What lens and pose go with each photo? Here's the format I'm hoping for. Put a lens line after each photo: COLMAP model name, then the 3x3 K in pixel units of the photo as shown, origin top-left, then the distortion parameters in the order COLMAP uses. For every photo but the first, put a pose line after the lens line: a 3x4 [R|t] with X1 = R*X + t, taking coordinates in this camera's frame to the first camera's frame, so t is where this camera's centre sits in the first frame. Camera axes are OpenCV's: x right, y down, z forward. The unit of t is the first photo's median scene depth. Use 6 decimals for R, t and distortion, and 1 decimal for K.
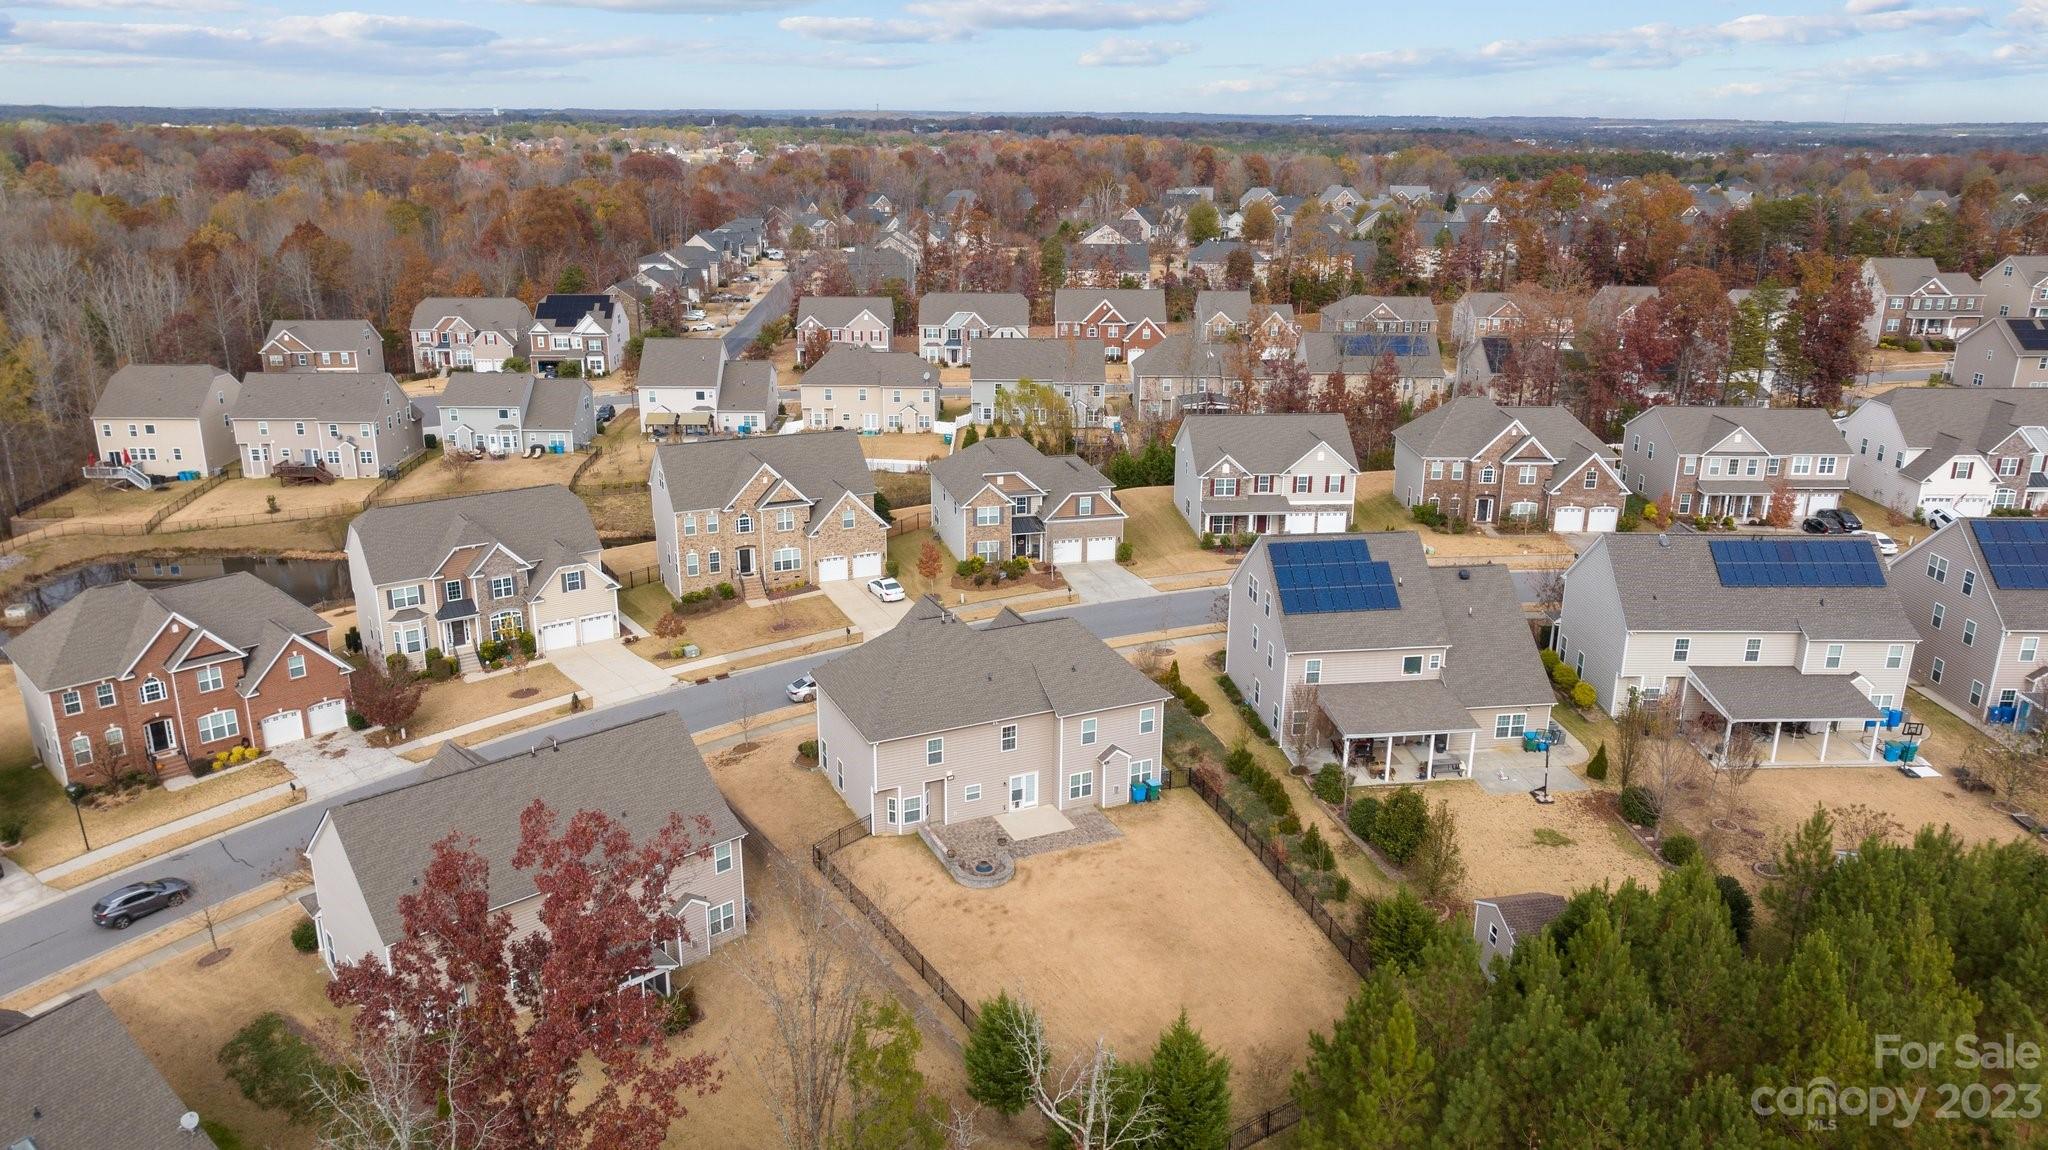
lens RADIAL K [[1443.7, 0, 1024.0], [0, 1443.7, 575.0], [0, 0, 1]] dist [-0.017188, -0.007480]
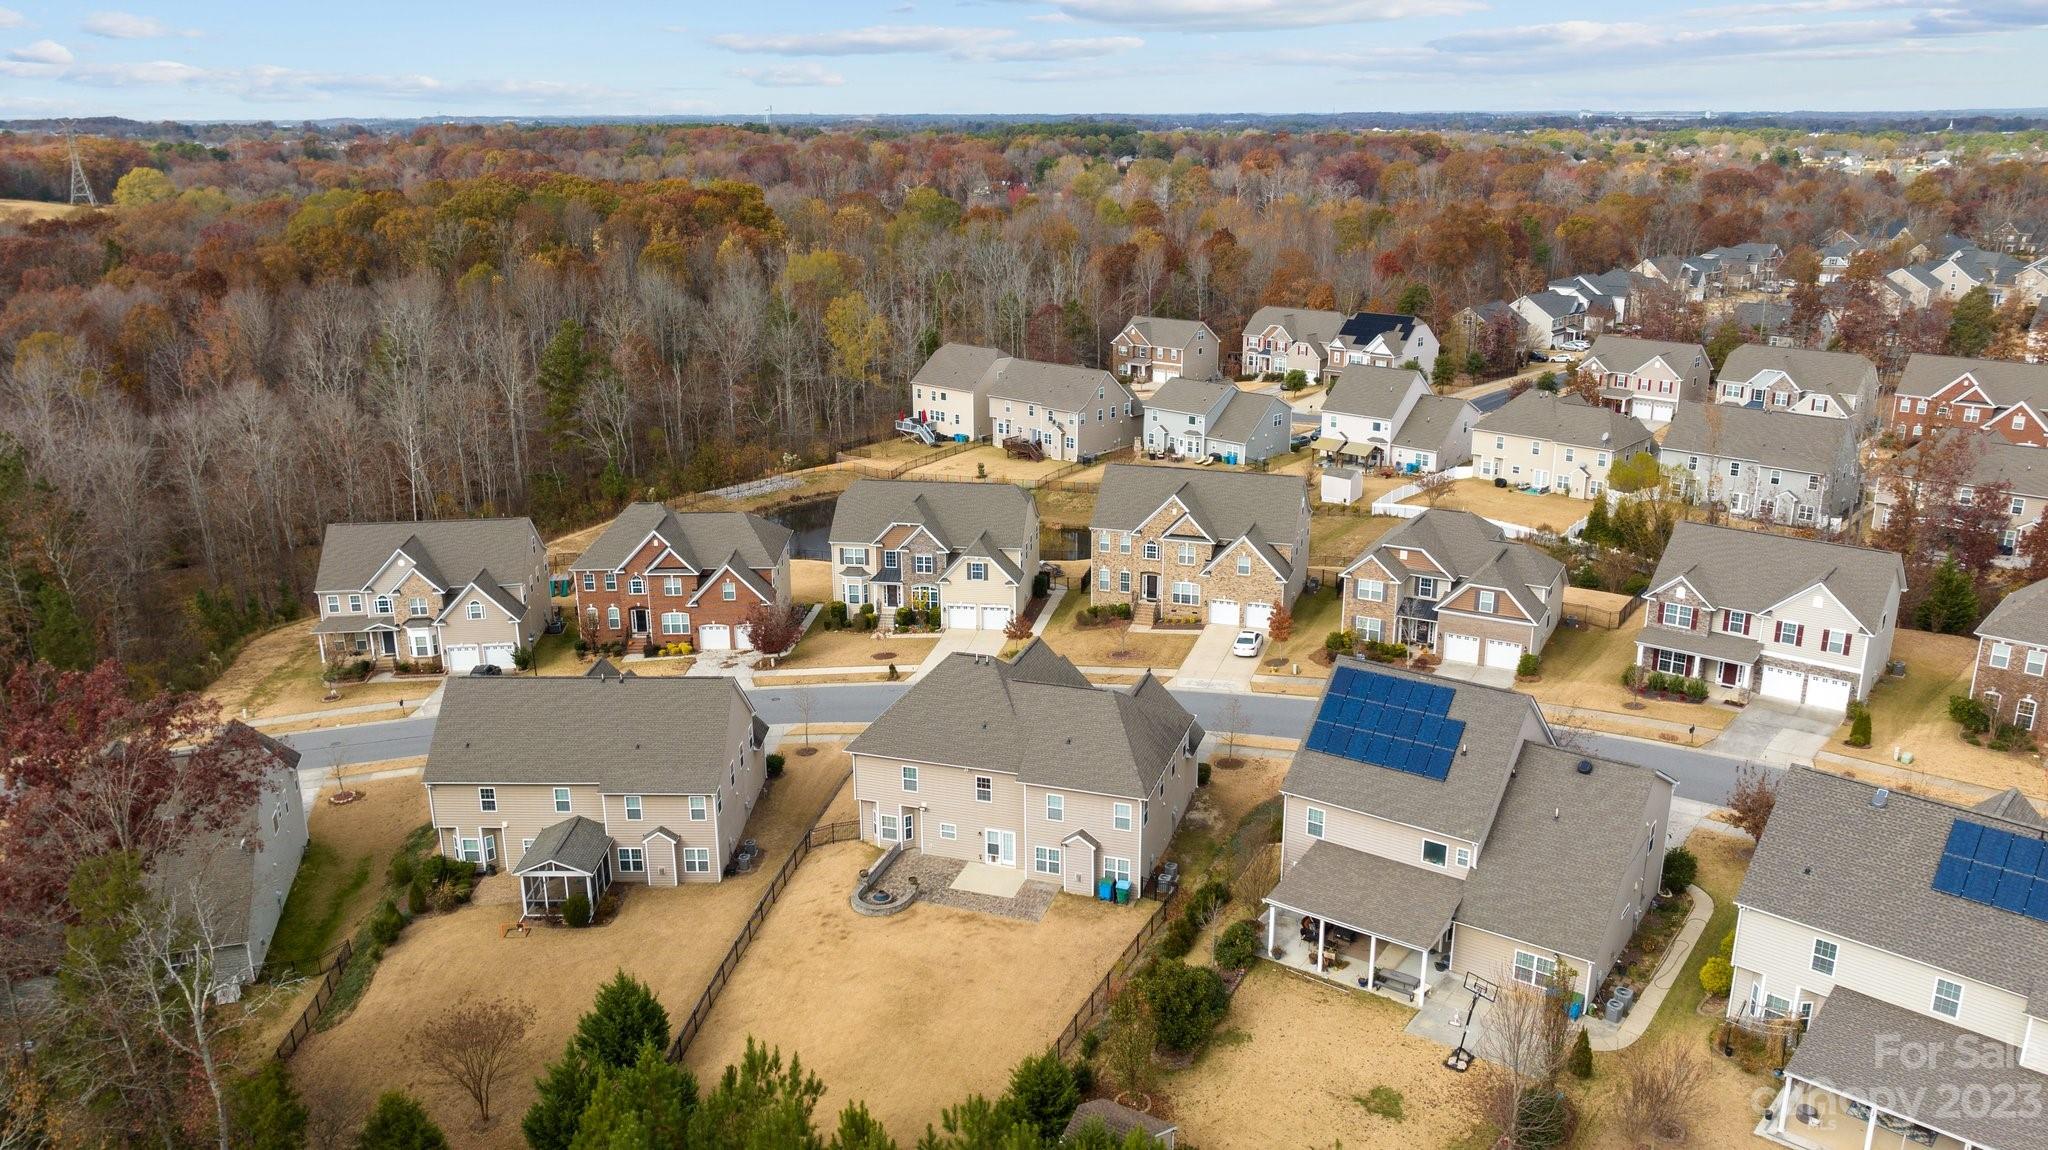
lens RADIAL K [[1488.9, 0, 1024.0], [0, 1488.9, 575.0], [0, 0, 1]] dist [-0.014865, -0.005212]
pose [[0.729566, 0.188736, -0.657353, 0.428685], [-0.196053, 0.978544, 0.063364, -0.066643], [0.655208, 0.082648, 0.750914, 0.152974]]
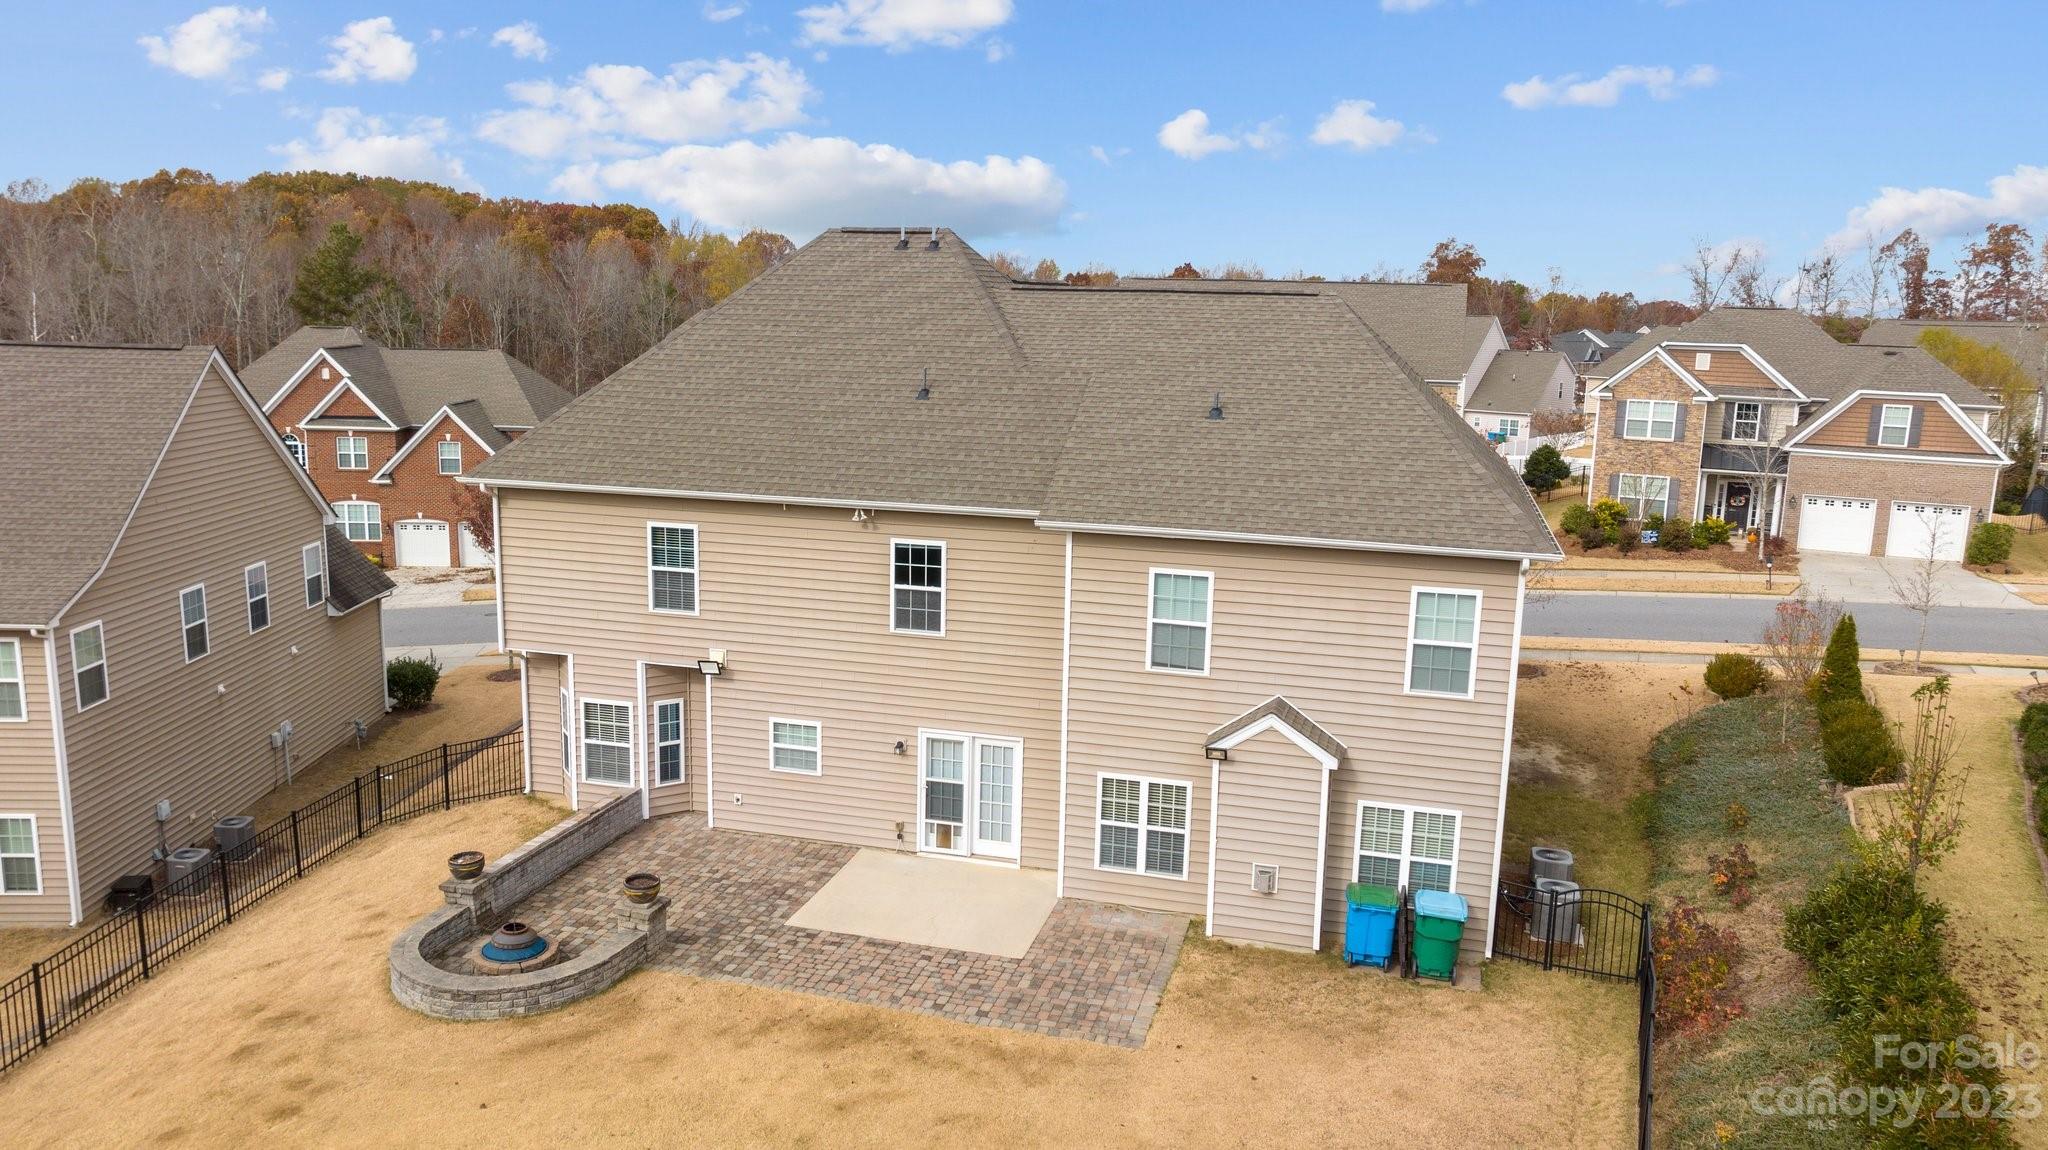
lens RADIAL K [[1443.7, 0, 1024.0], [0, 1443.7, 575.0], [0, 0, 1]] dist [-0.017188, -0.007480]
pose [[0.763993, 0.129629, -0.632069, 0.124137], [-0.212309, 0.975565, -0.056546, 0.079925], [0.609294, 0.177394, 0.772846, 0.513258]]
